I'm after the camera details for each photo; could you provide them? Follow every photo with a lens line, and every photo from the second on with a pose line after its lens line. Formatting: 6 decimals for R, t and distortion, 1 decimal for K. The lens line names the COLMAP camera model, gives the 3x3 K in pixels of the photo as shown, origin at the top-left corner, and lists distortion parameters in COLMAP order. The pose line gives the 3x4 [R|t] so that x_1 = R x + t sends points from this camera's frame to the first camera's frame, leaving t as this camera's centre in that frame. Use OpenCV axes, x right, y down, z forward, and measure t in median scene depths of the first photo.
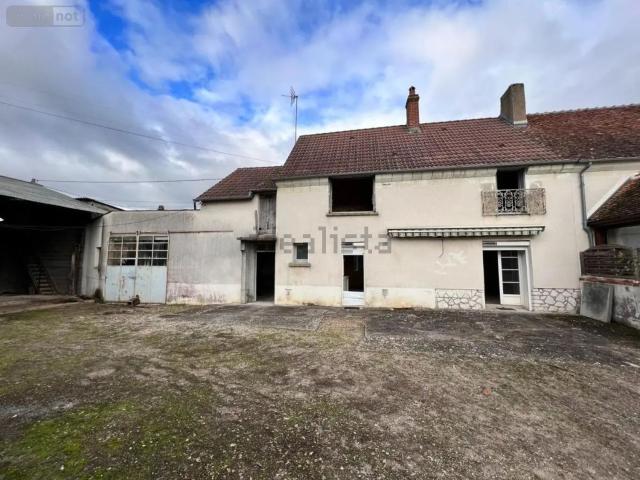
lens RADIAL K [[262.5, 0, 320.0], [0, 262.5, 240.0], [0, 0, 1]] dist [-0.011666, -0.000309]
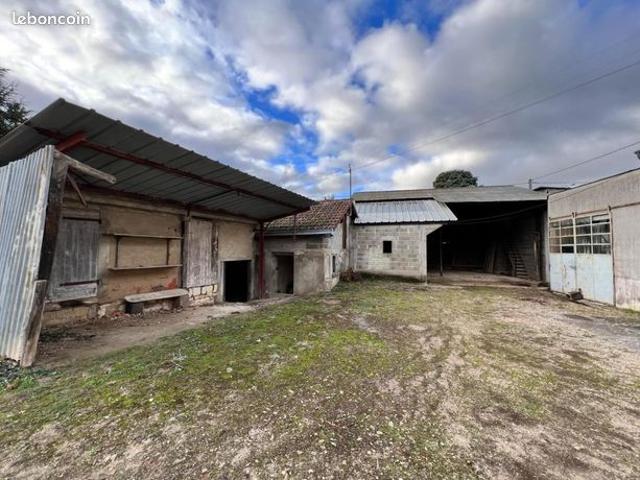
lens RADIAL K [[262.5, 0, 320.0], [0, 262.5, 240.0], [0, 0, 1]] dist [-0.011666, -0.000309]
pose [[-0.101444, -0.036829, -0.994159, 0.218853], [0.067150, 0.996782, -0.043778, 0.036492], [0.992572, -0.071198, -0.098644, 0.266533]]
